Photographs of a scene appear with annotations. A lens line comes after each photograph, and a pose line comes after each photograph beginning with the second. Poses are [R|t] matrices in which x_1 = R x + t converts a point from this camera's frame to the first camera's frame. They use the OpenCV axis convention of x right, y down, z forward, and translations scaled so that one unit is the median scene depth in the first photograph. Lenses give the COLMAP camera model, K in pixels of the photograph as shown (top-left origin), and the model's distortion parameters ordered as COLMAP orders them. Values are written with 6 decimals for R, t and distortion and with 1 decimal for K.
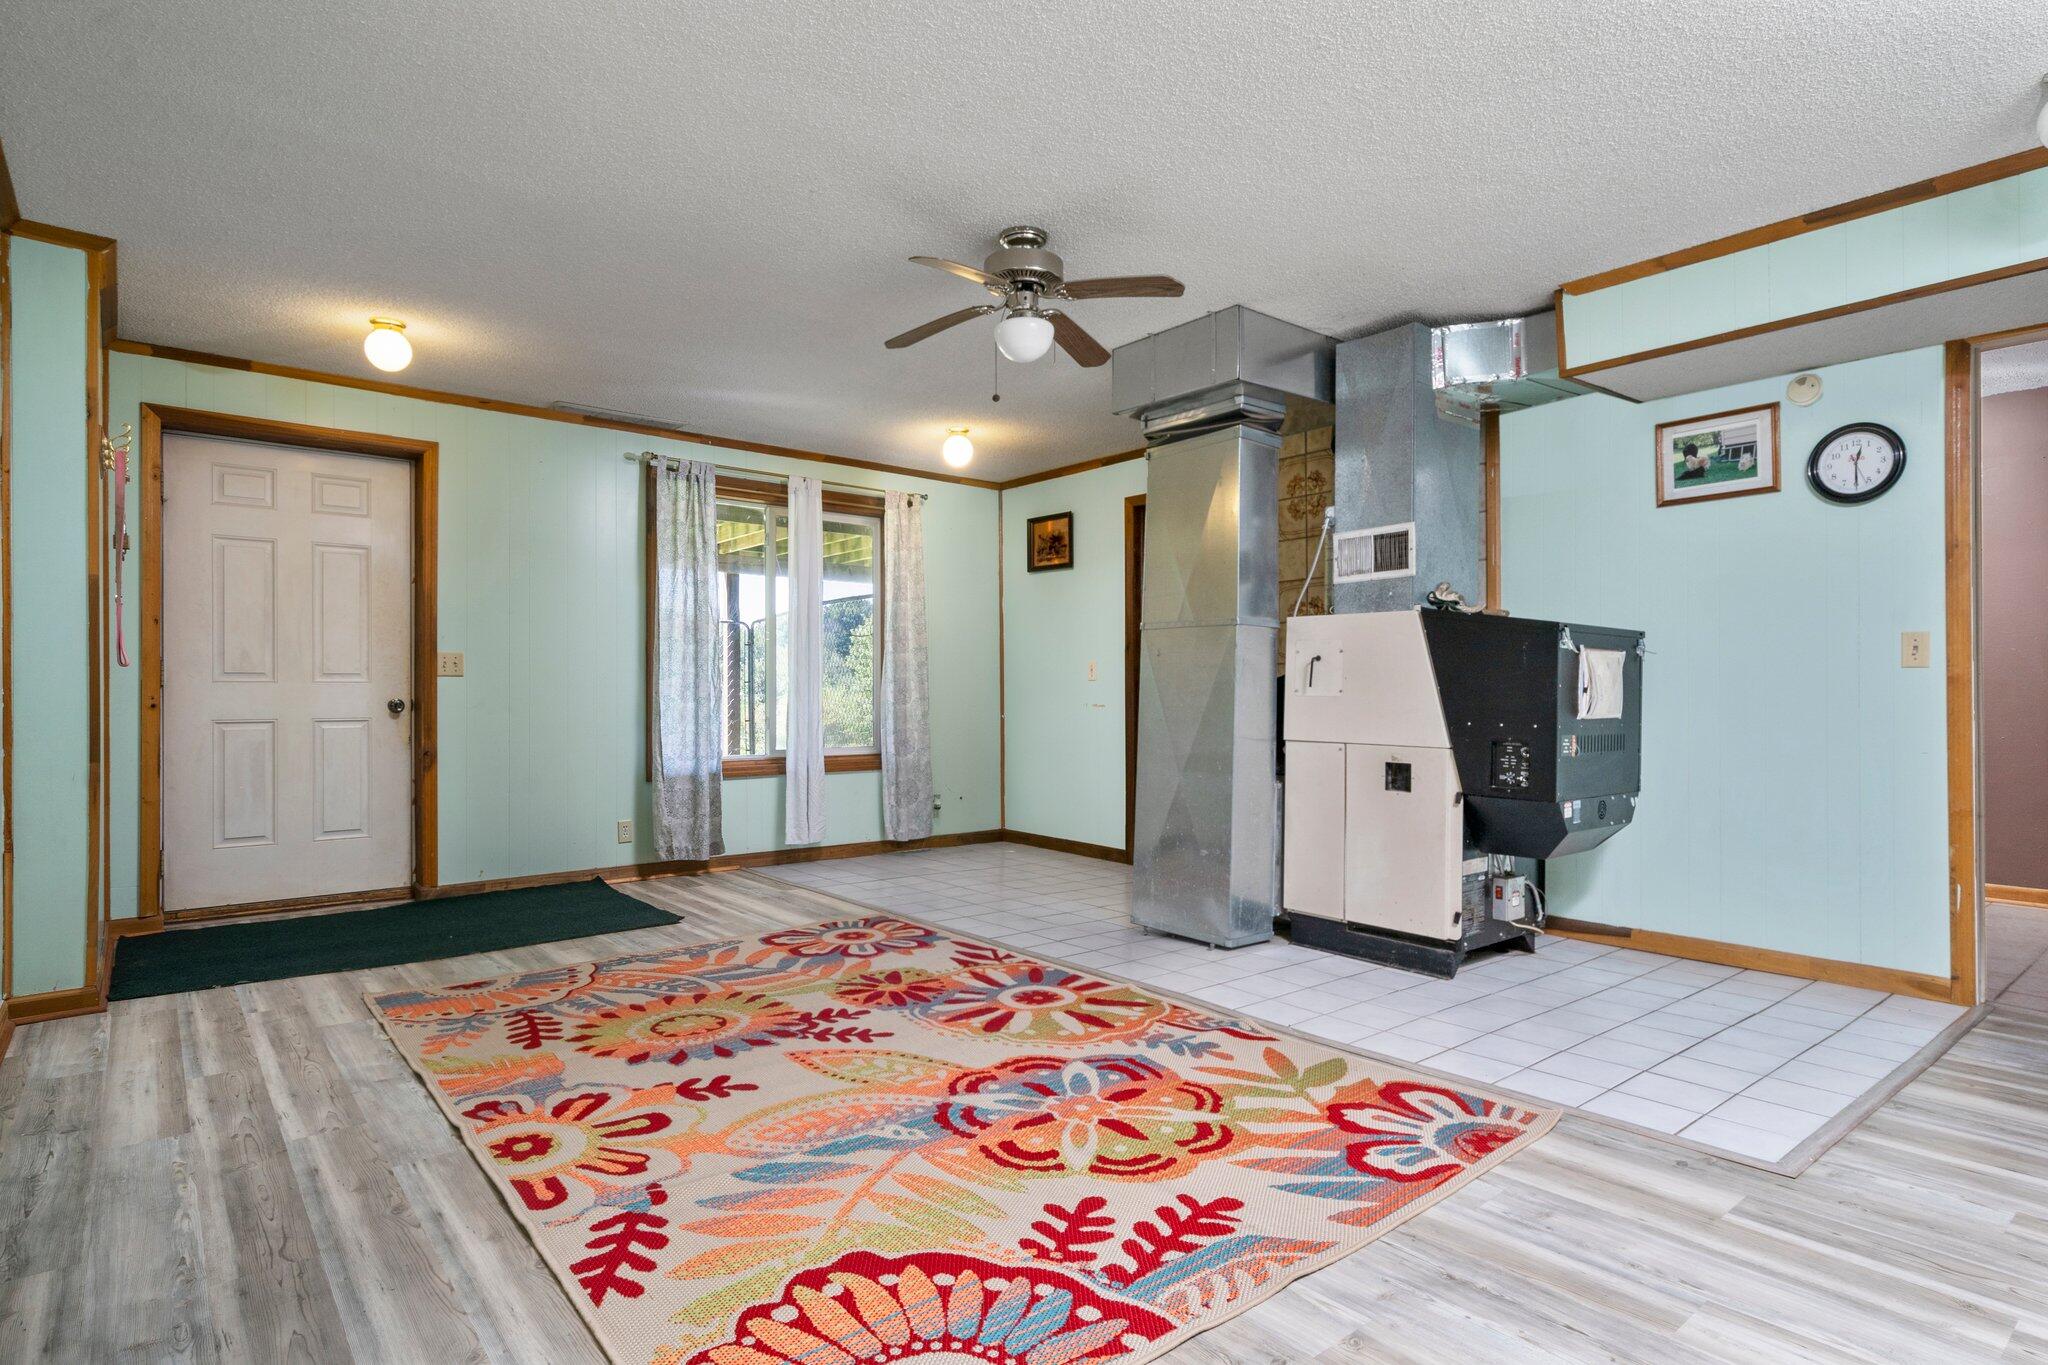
lens RADIAL K [[1084.8, 0, 1024.0], [0, 1084.8, 682.5], [0, 0, 1]] dist [-0.001338, -0.000667]
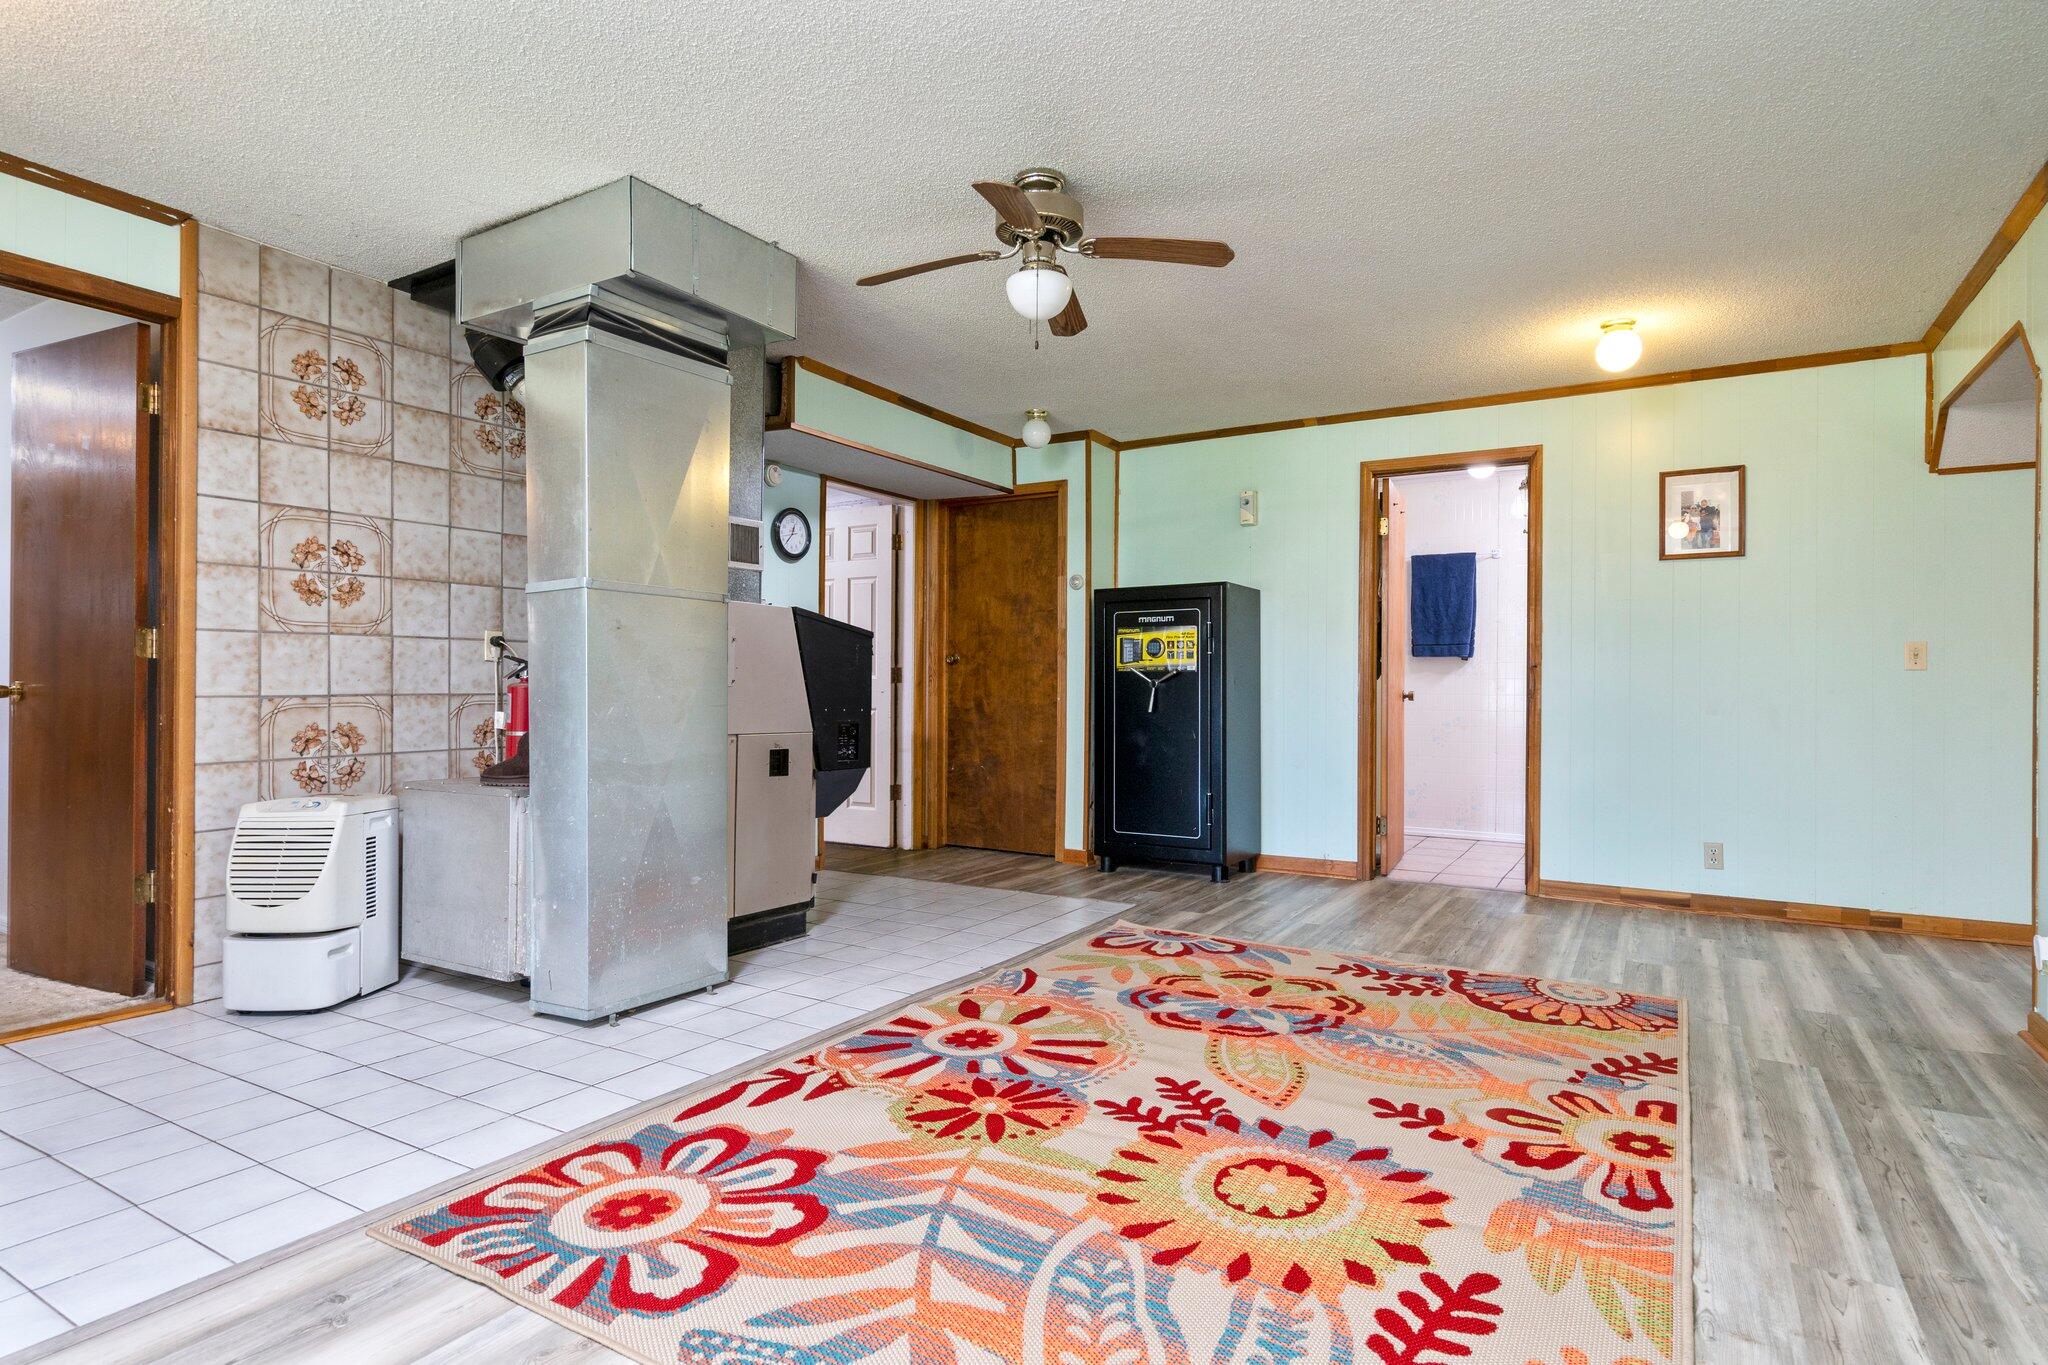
lens RADIAL K [[1081.5, 0, 1024.0], [0, 1081.5, 682.5], [0, 0, 1]] dist [0.013323, -0.014754]
pose [[-0.344148, 0.003856, 0.938907, -0.990261], [-0.018166, 0.999777, -0.010764, 0.020857], [-0.938740, -0.020761, -0.344001, 1.548402]]
